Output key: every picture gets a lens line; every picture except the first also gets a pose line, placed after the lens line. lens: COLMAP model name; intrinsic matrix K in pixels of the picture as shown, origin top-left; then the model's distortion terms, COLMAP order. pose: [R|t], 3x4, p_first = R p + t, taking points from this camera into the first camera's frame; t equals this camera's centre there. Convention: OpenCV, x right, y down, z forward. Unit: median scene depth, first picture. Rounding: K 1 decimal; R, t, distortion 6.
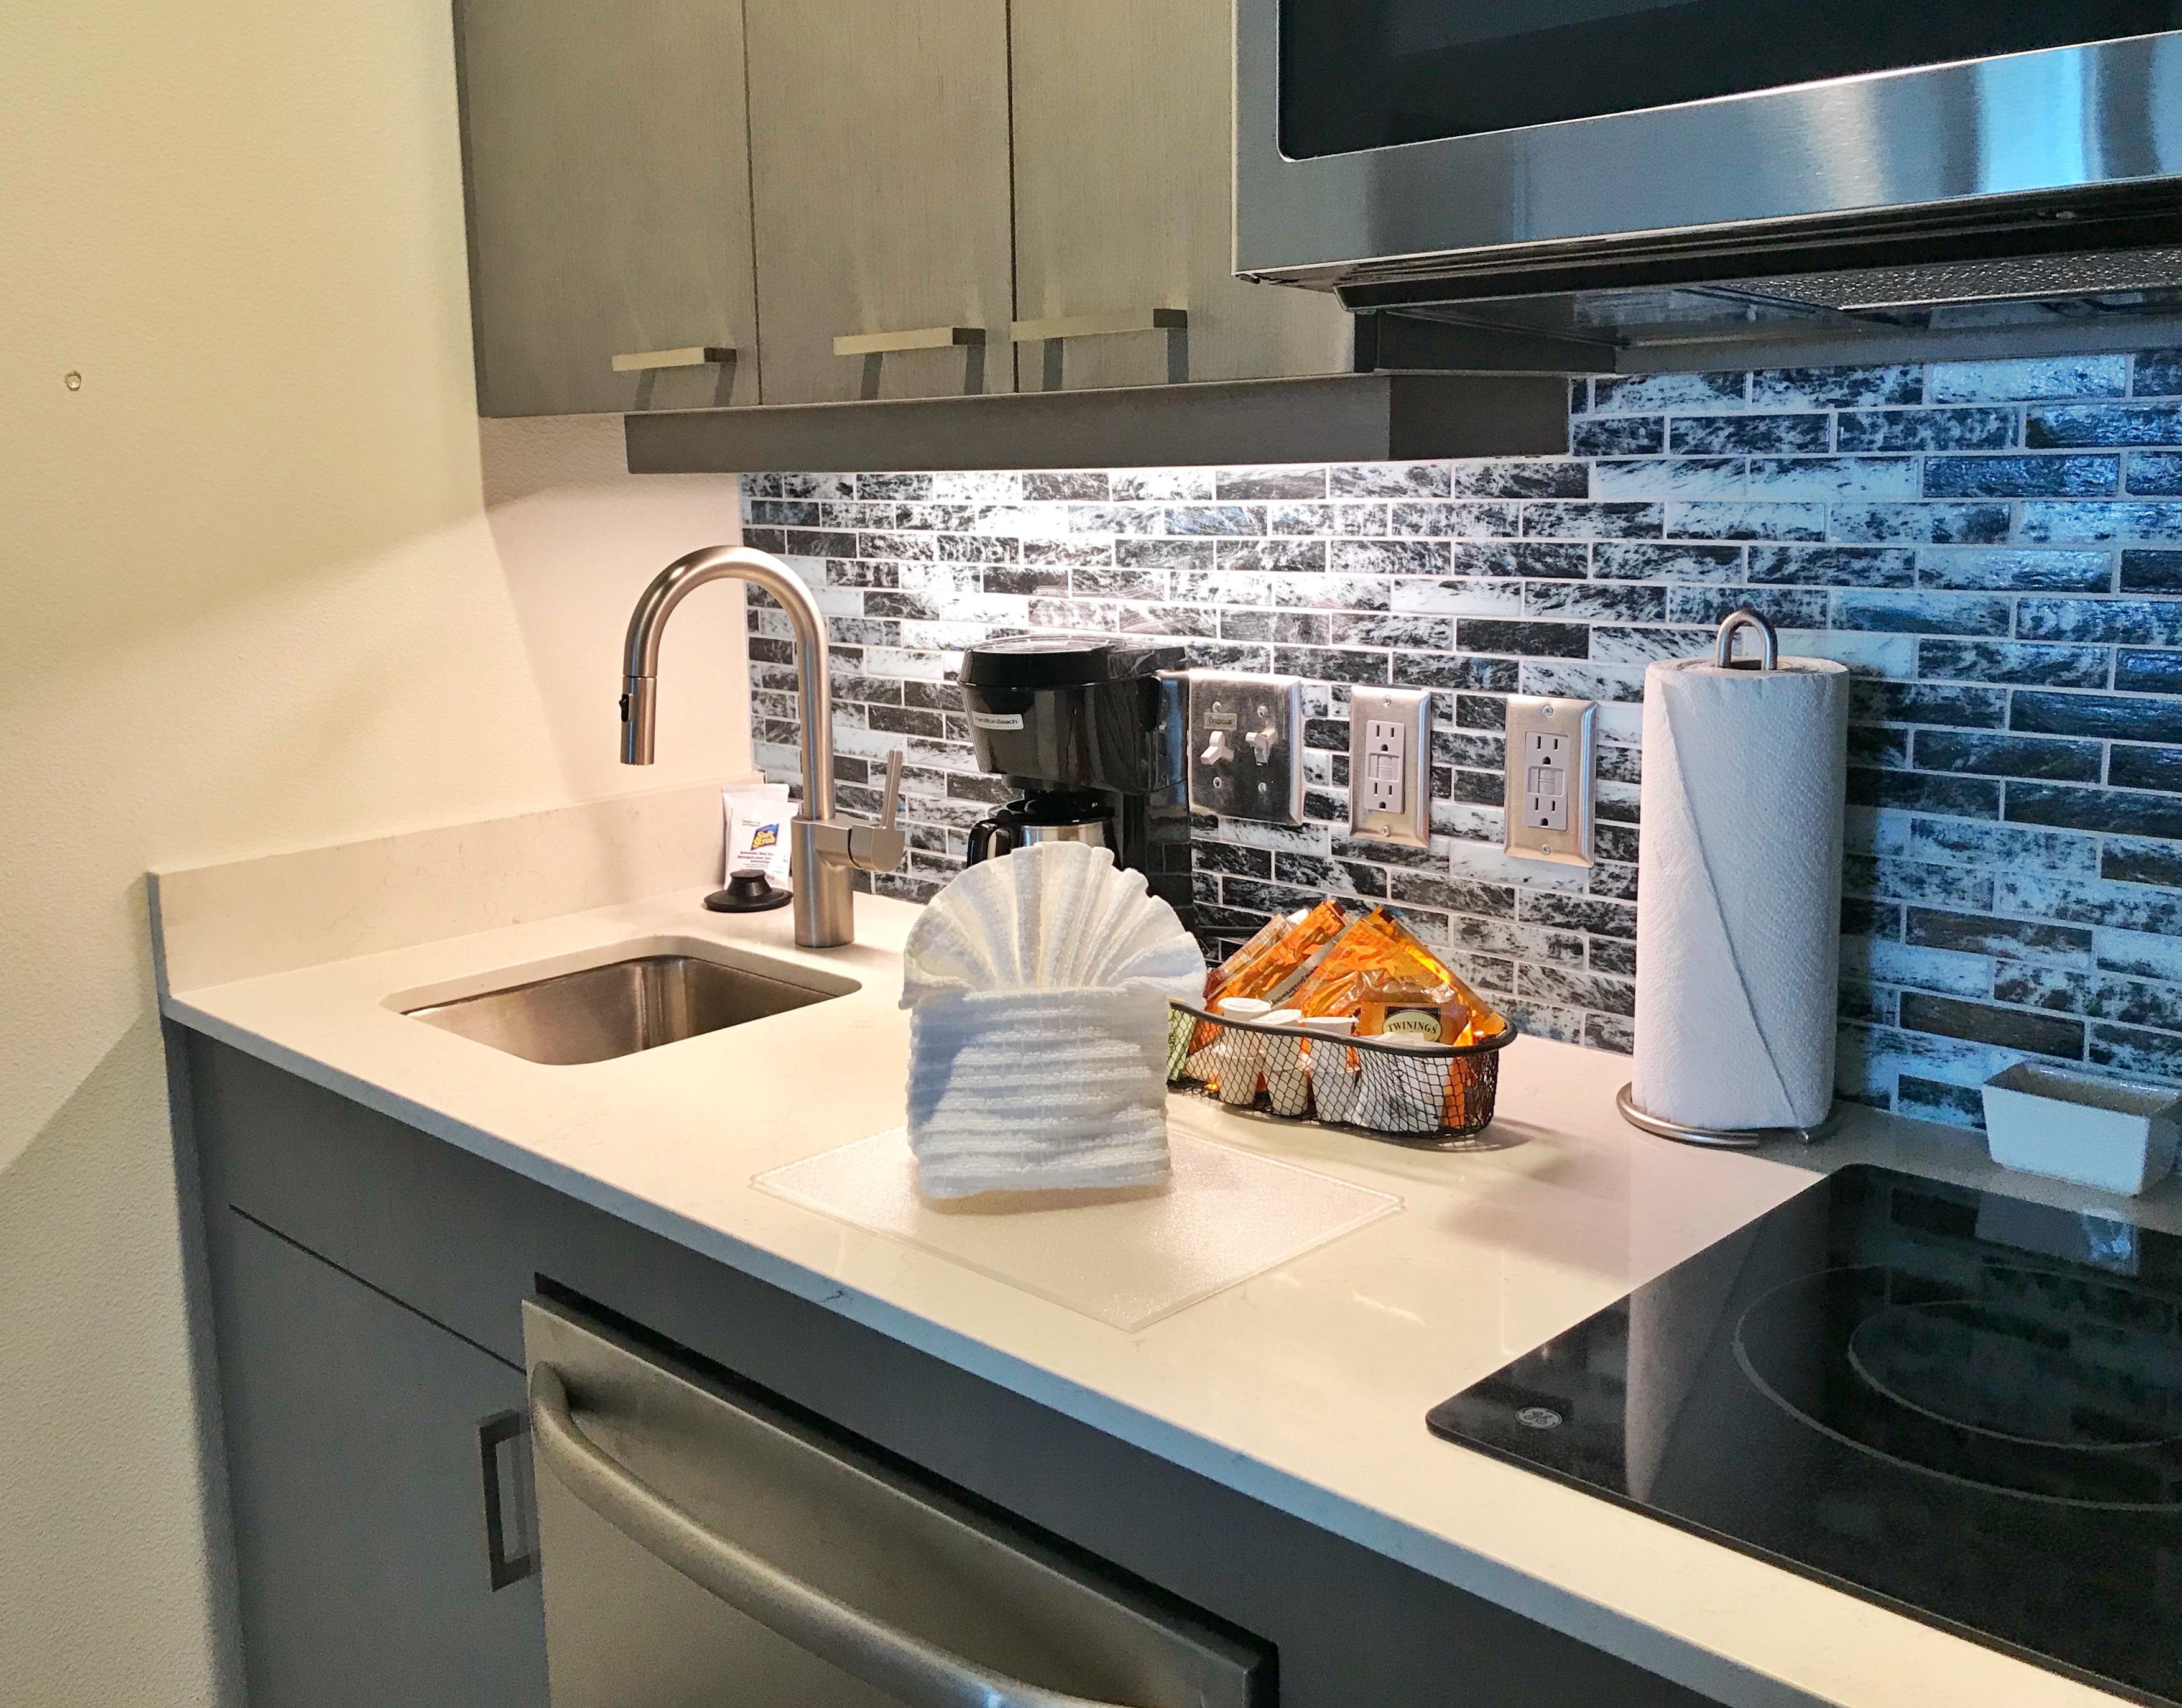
lens RADIAL K [[1804.2, 0, 1088.0], [0, 1804.2, 808.6], [0, 0, 1]] dist [0.000126, -0.003758]
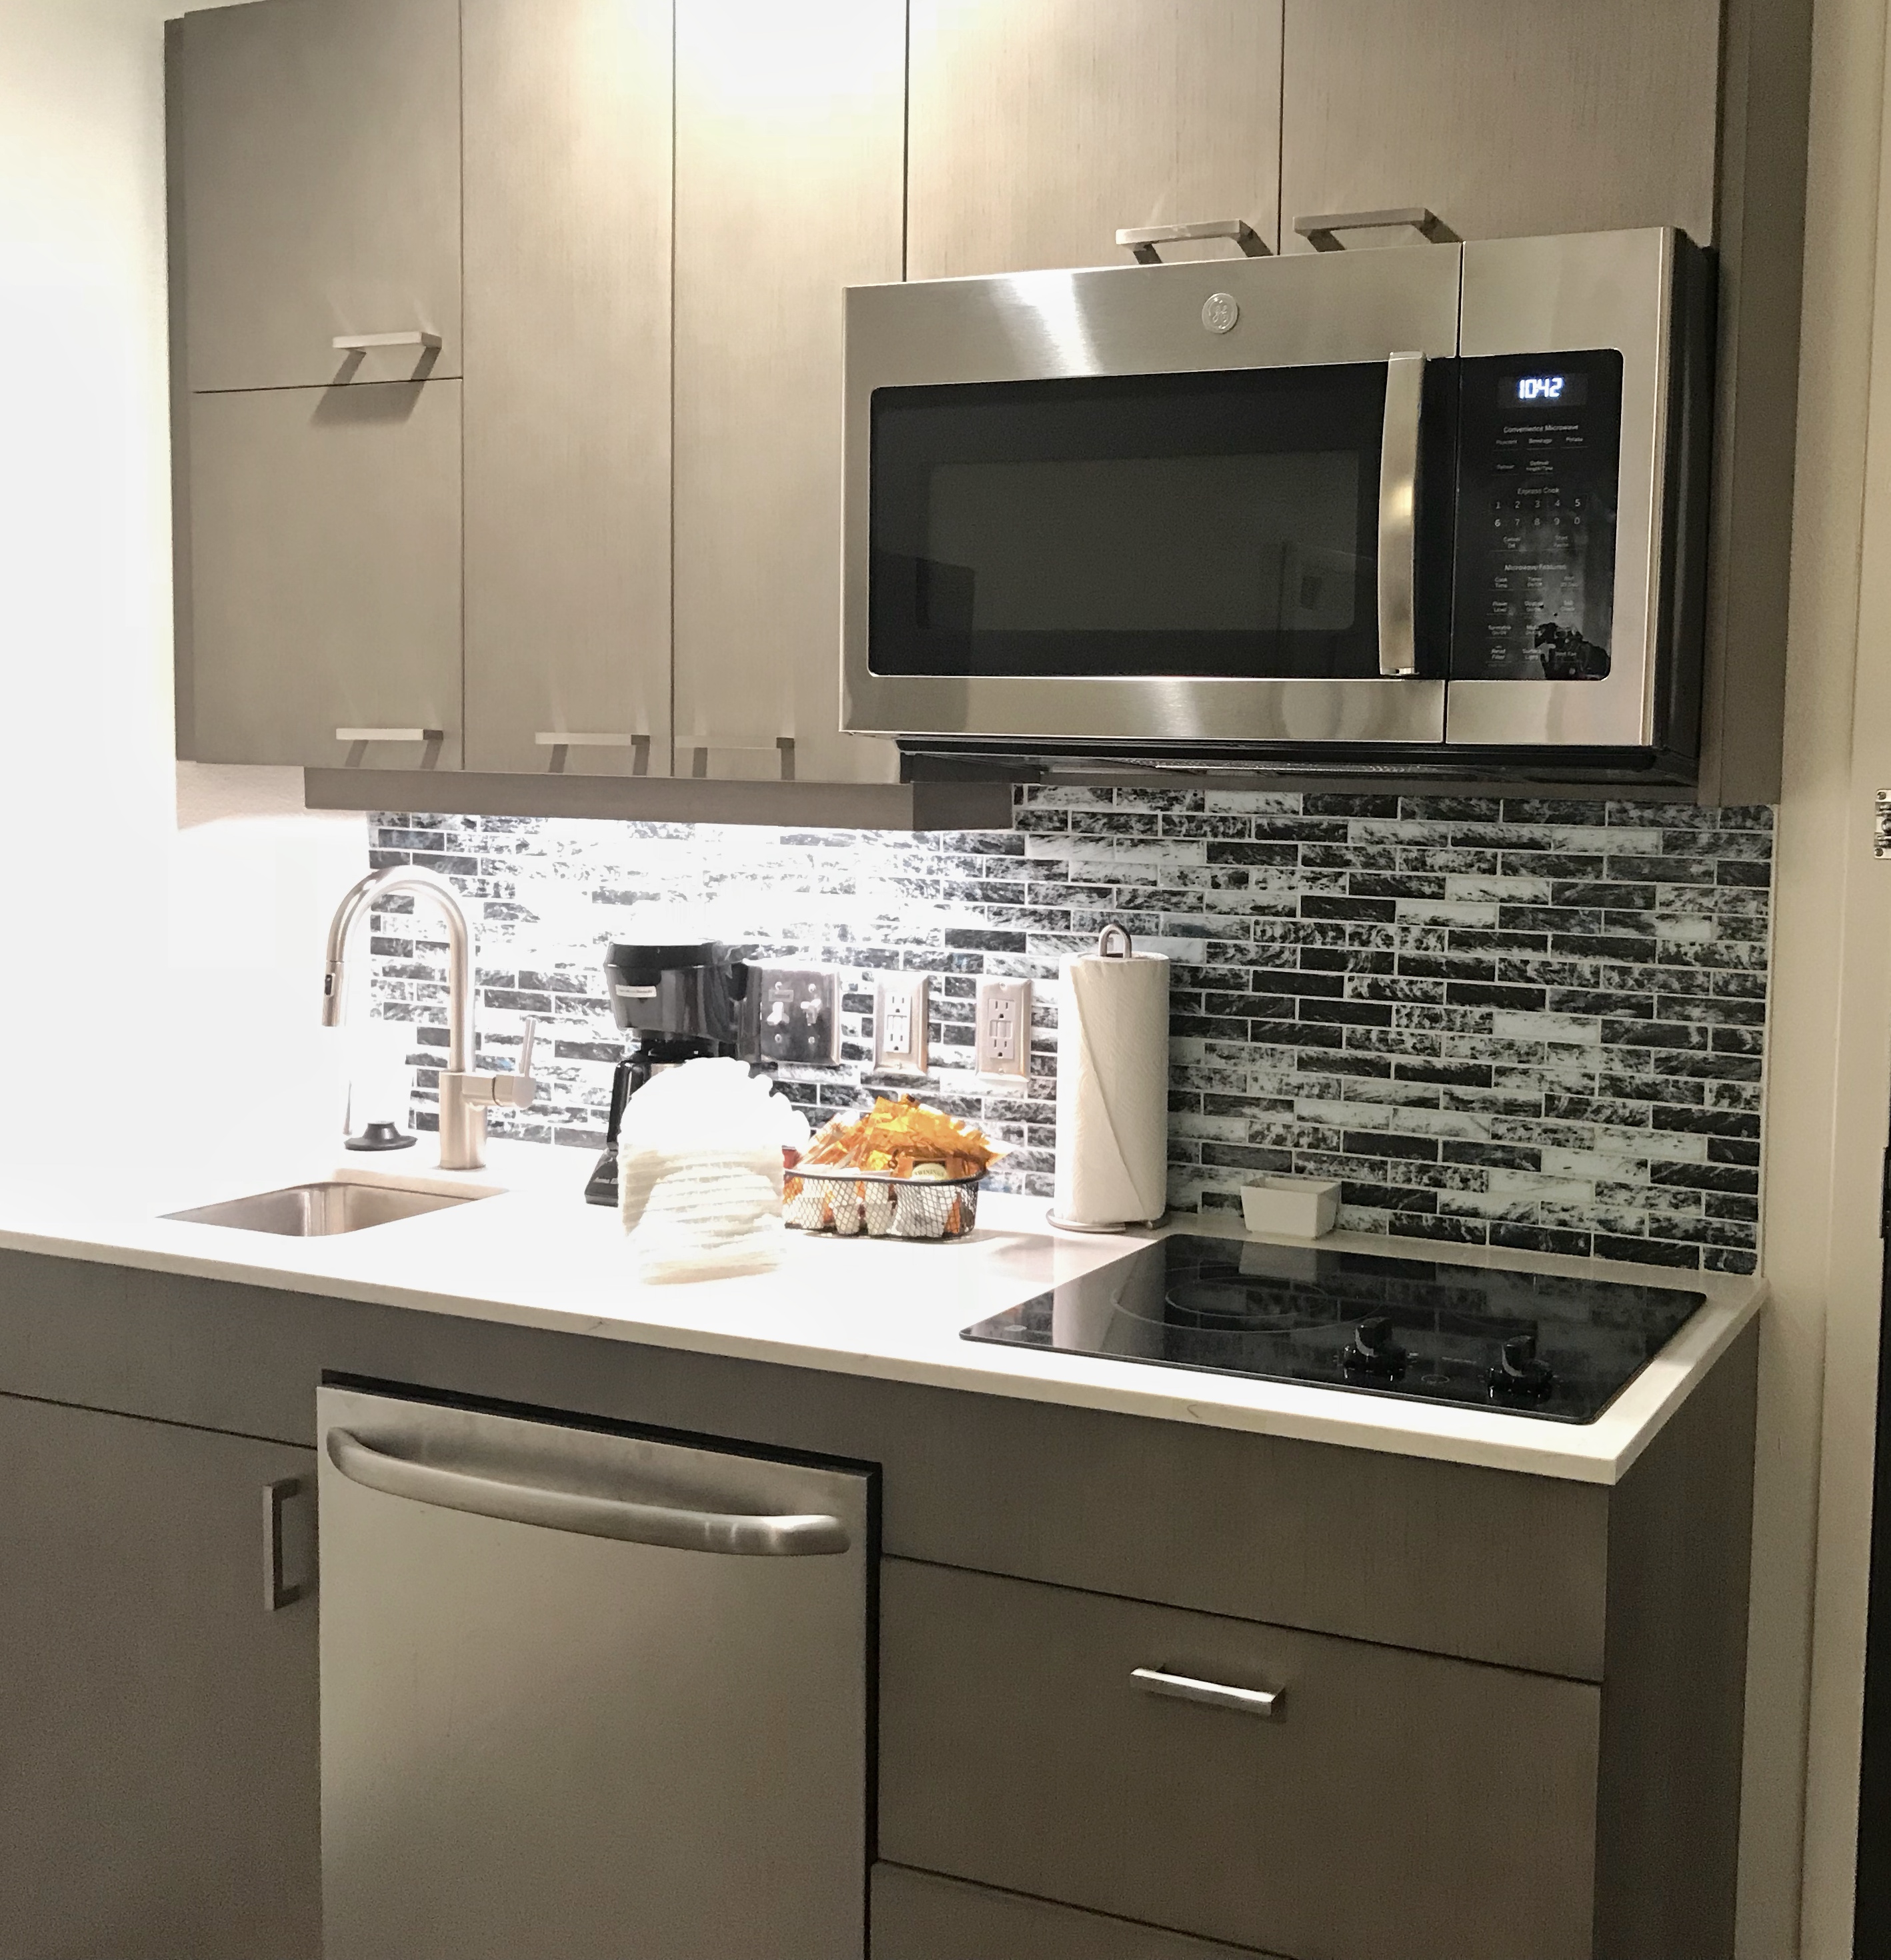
lens RADIAL K [[2505.8, 0, 945.5], [0, 2505.8, 980.0], [0, 0, 1]] dist [0.013014, -0.009618]
pose [[0.967451, 0.014318, 0.252654, -0.348408], [0.009351, 0.995693, -0.092234, 0.142674], [-0.252886, 0.091594, 0.963151, -1.108460]]
